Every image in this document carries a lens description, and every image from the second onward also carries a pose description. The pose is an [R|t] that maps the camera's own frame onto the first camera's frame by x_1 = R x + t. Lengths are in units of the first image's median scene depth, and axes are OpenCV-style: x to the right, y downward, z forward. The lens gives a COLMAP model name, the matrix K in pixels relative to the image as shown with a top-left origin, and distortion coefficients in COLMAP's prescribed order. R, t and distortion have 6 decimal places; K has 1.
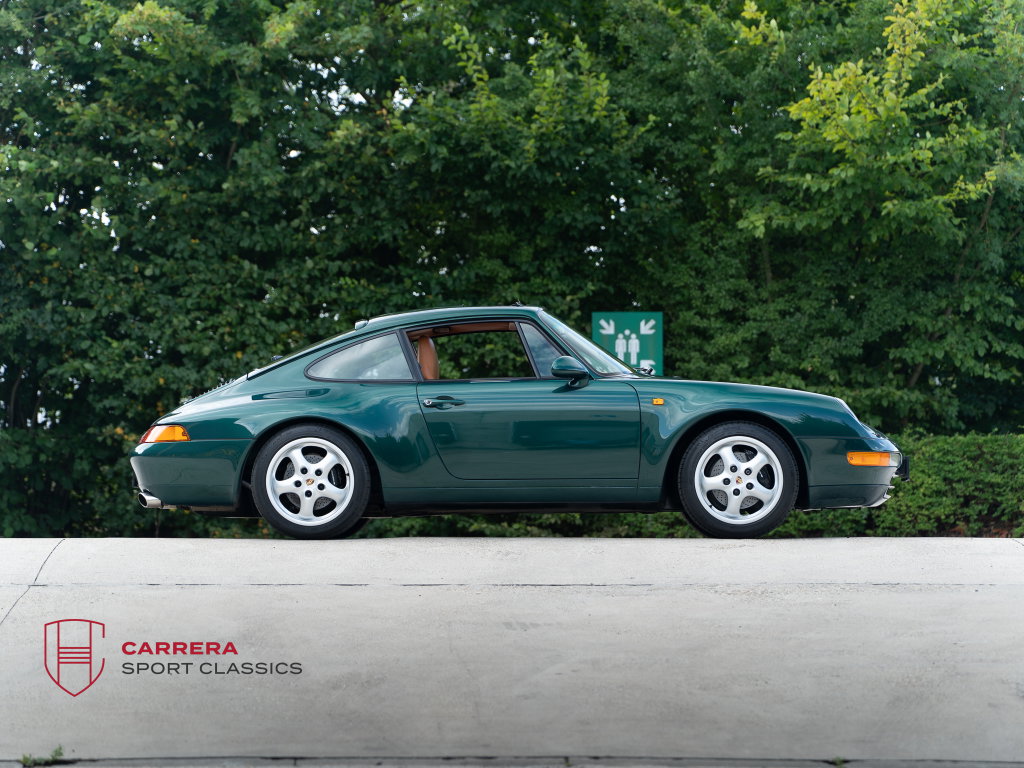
lens RADIAL K [[5141.0, 0, 511.6], [0, 5141.0, 383.6], [0, 0, 1]] dist [-0.227117, 0.000000]
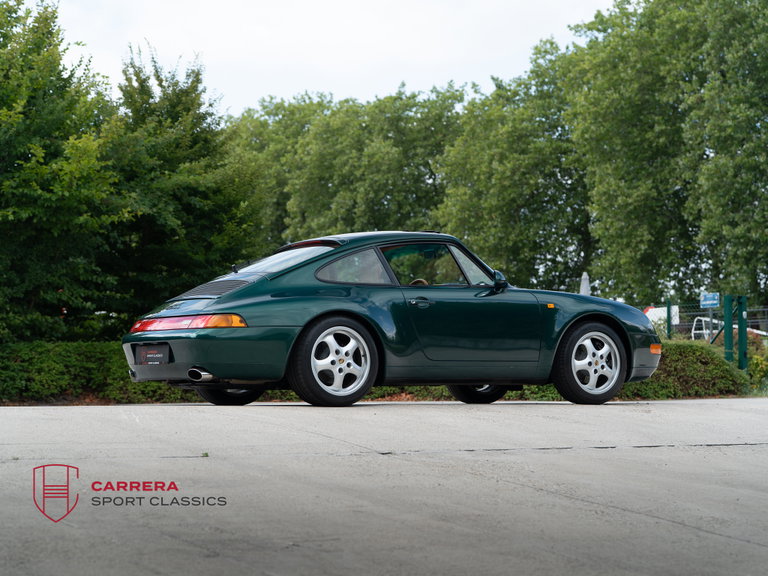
lens RADIAL K [[1785.0, 0, 384.1], [0, 1785.0, 287.2], [0, 0, 1]] dist [0.073516, 0.000000]
pose [[0.827122, 0.033701, 0.561012, -0.283028], [-0.018047, 0.999278, -0.033421, 0.015345], [-0.561733, 0.017518, 0.827133, 0.620647]]
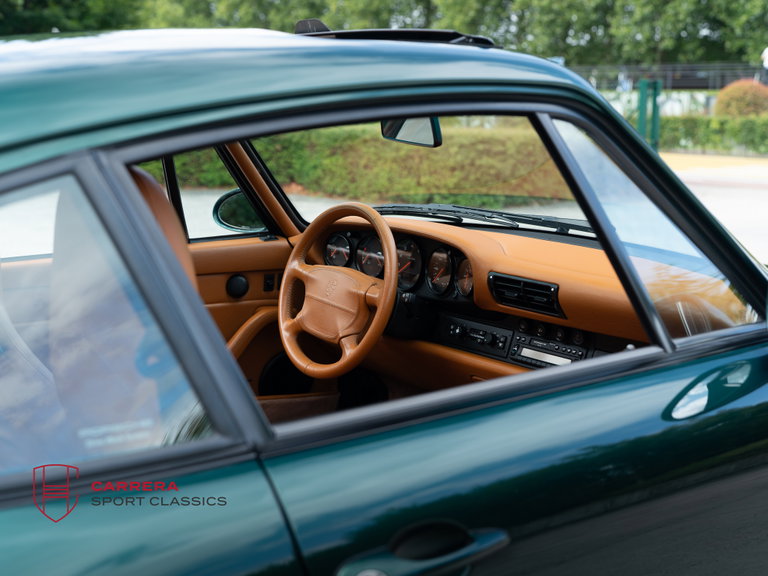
lens RADIAL K [[1080.7, 0, 388.3], [0, 1080.7, 285.3], [0, 0, 1]] dist [-0.033088, 0.000000]
pose [[0.771388, -0.098892, 0.628635, -0.031693], [-0.031366, 0.980742, 0.192770, -0.015721], [-0.635592, -0.168418, 0.753431, 0.976670]]
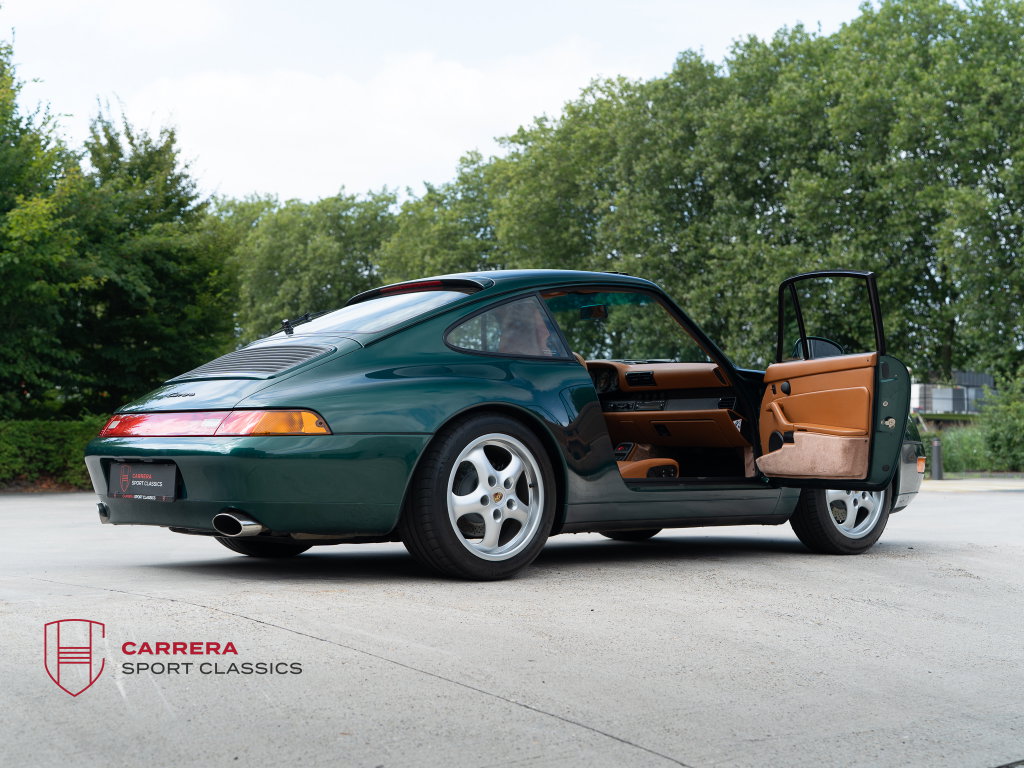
lens RADIAL K [[1447.2, 0, 507.4], [0, 1447.2, 388.9], [0, 0, 1]] dist [0.012472, 0.000000]
pose [[0.741578, 0.036585, 0.669869, -0.171969], [-0.029542, 0.999324, -0.021873, 0.008562], [-0.670216, -0.003569, 0.742157, 0.850284]]
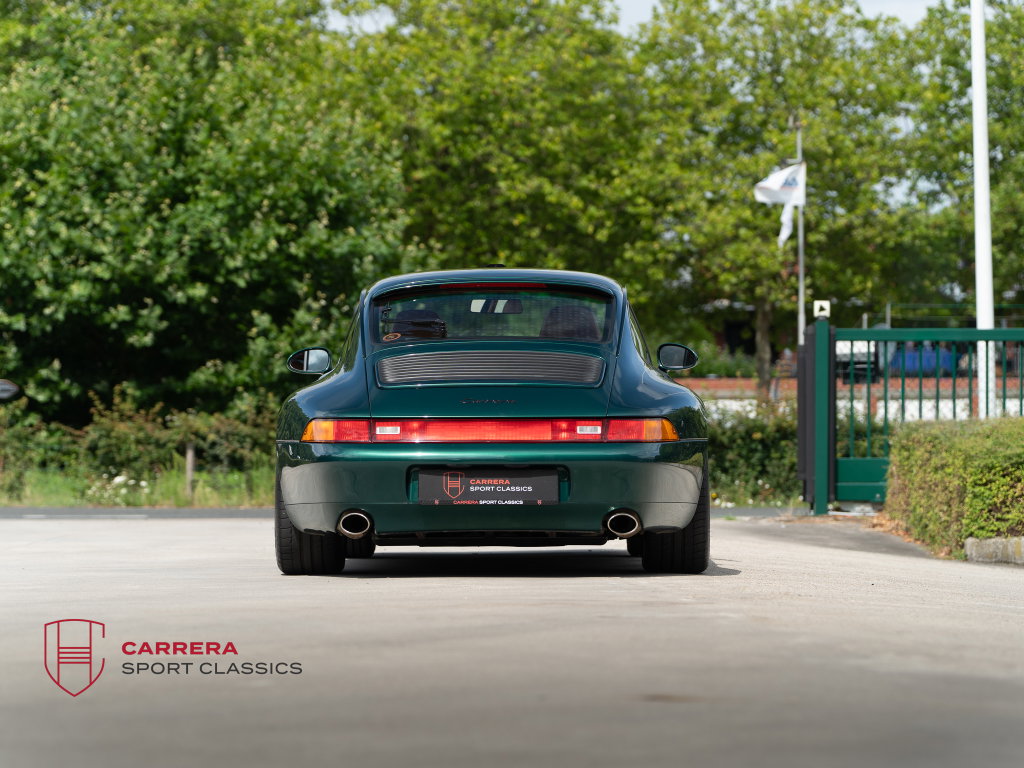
lens RADIAL K [[3415.2, 0, 513.5], [0, 3415.2, 392.3], [0, 0, 1]] dist [0.060425, 0.000000]
pose [[-0.031446, 0.021283, 0.999279, -0.554871], [-0.027820, 0.999367, -0.022160, 0.015679], [-0.999118, -0.028497, -0.030834, 1.043765]]
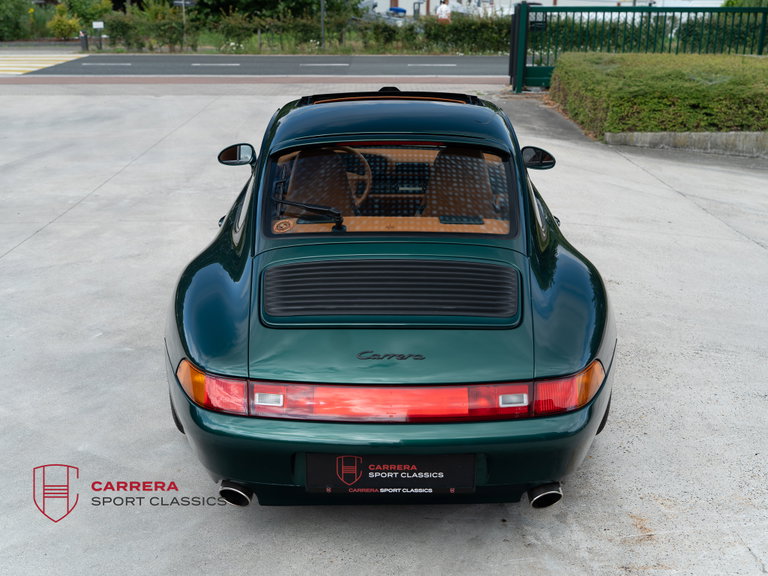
lens RADIAL K [[879.8, 0, 380.0], [0, 879.8, 291.0], [0, 0, 1]] dist [-0.004732, 0.000000]
pose [[-0.035784, -0.326193, 0.944626, -0.164729], [-0.032221, 0.945116, 0.325142, -0.034661], [-0.998840, -0.018802, -0.044331, 1.038301]]
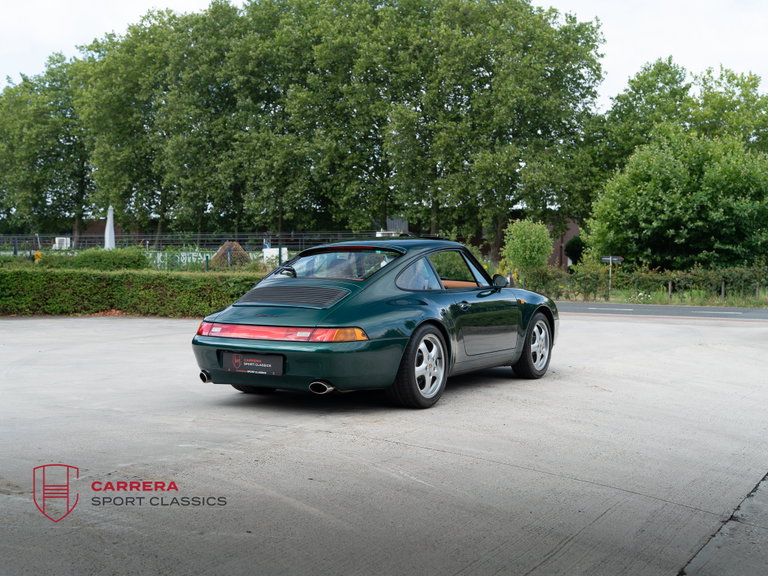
lens RADIAL K [[988.8, 0, 383.9], [0, 988.8, 287.6], [0, 0, 1]] dist [0.000906, 0.000000]
pose [[0.485593, -0.014019, 0.874073, -0.280754], [-0.037965, 0.998590, 0.037108, -0.011754], [-0.873360, -0.051203, 0.484376, 0.880282]]
